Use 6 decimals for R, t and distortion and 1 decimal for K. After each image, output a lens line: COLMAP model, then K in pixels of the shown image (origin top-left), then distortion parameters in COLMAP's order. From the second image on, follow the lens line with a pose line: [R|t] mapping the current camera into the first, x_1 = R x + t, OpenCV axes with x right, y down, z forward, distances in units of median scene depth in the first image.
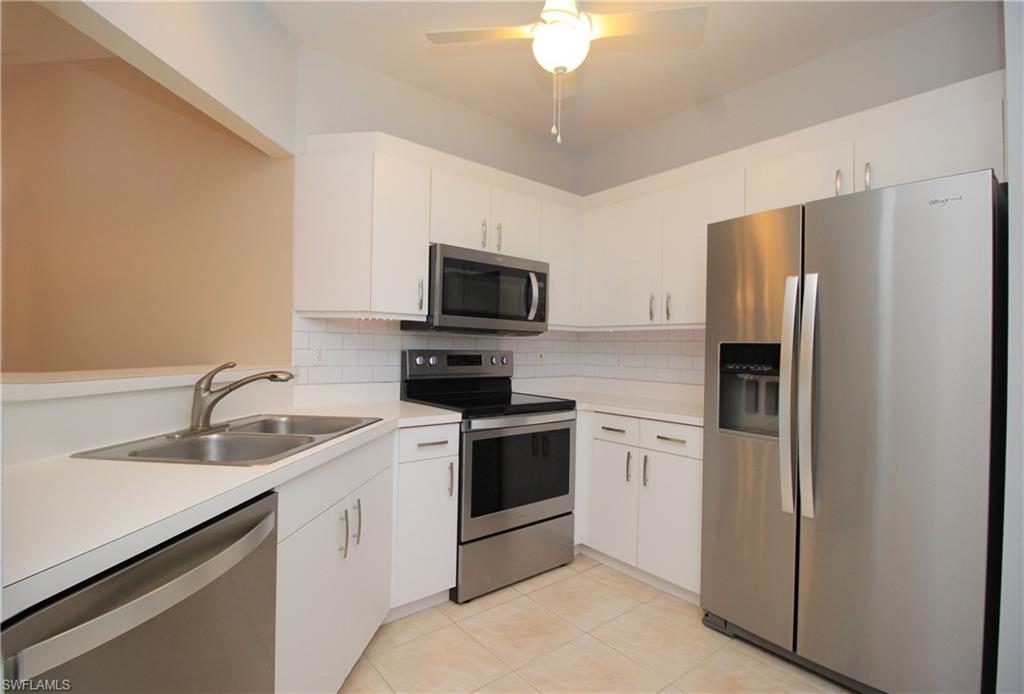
lens RADIAL K [[474.8, 0, 512.0], [0, 474.8, 347.0], [0, 0, 1]] dist [0.000005, -0.000316]
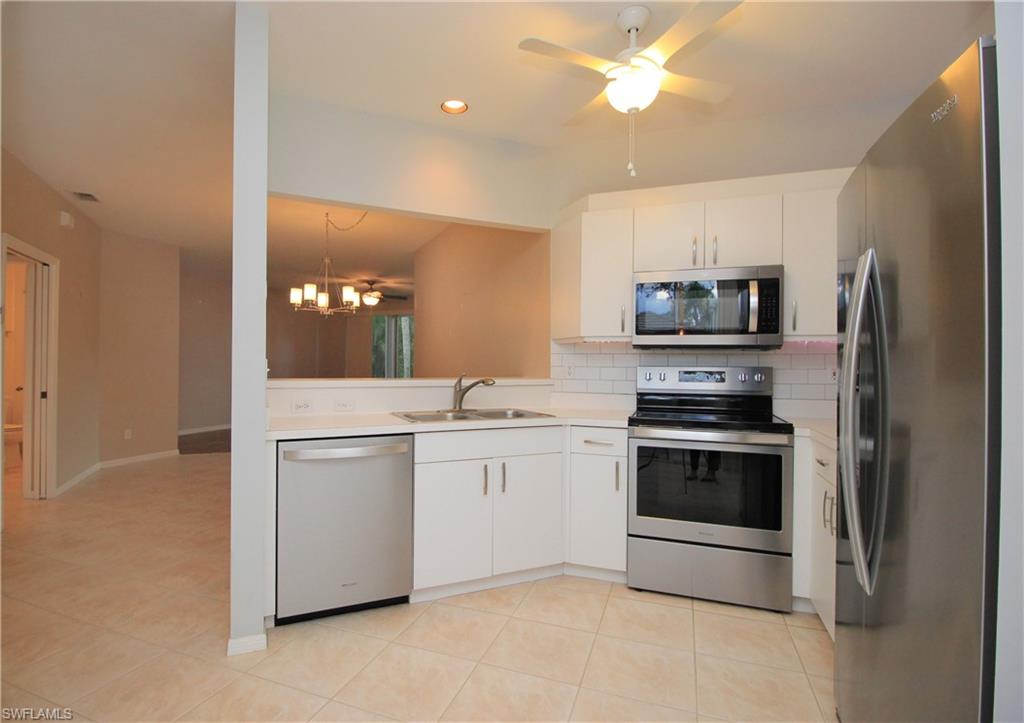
lens RADIAL K [[518.0, 0, 512.0], [0, 518.0, 361.5], [0, 0, 1]] dist [0.000569, 0.000118]
pose [[0.530410, -0.021351, -0.847472, 0.755825], [0.003674, 0.999731, -0.022887, 0.023689], [0.847733, 0.009026, 0.530346, 0.095761]]
